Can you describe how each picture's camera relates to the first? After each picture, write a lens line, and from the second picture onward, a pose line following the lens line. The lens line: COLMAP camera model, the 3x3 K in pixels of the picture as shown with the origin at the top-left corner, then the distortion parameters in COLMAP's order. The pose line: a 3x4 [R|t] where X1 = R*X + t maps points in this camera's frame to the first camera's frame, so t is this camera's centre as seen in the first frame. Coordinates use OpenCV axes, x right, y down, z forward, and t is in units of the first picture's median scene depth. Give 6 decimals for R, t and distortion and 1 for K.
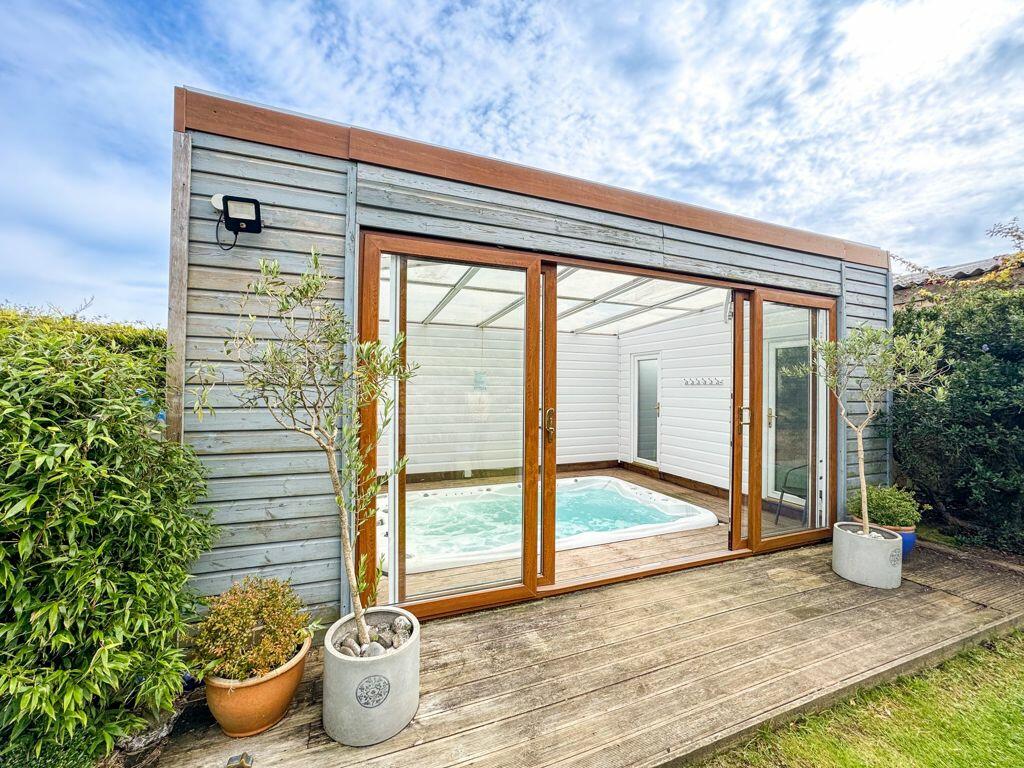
lens RADIAL K [[414.5, 0, 503.5], [0, 414.5, 384.7], [0, 0, 1]] dist [-0.011995, 0.007170]
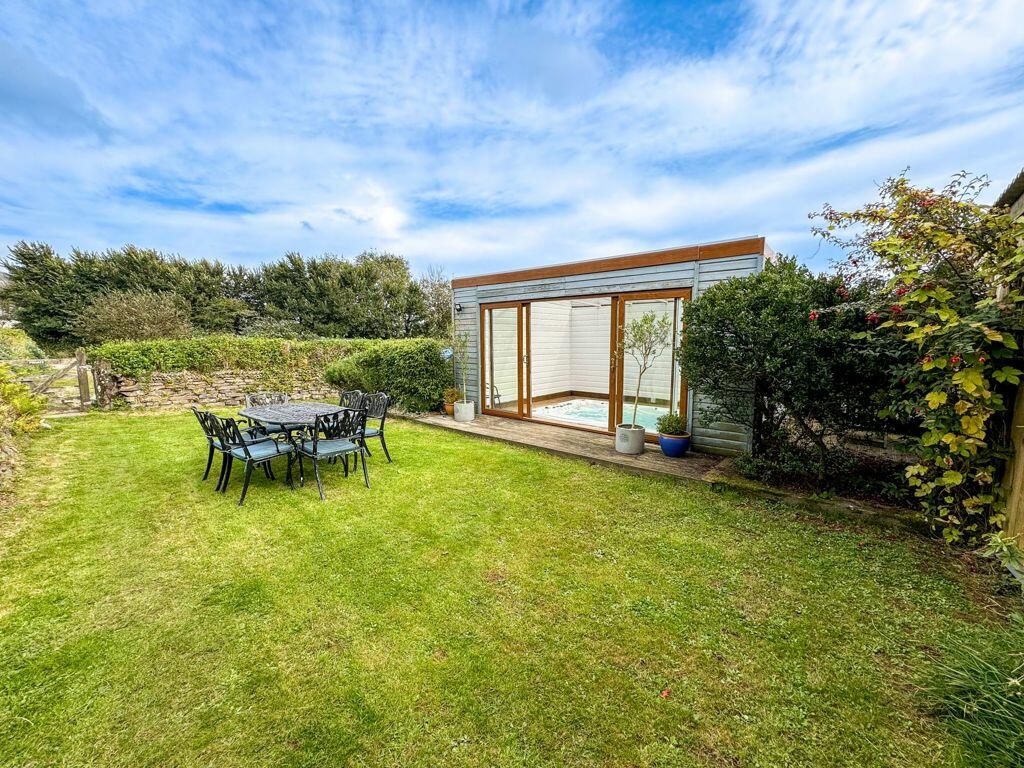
lens RADIAL K [[414.5, 0, 512.8], [0, 414.5, 388.0], [0, 0, 1]] dist [-0.011995, 0.007170]
pose [[0.452193, 0.083149, -0.888036, 2.369374], [-0.008594, 0.996005, 0.088883, 0.023697], [0.891879, -0.032560, 0.451101, -0.313583]]
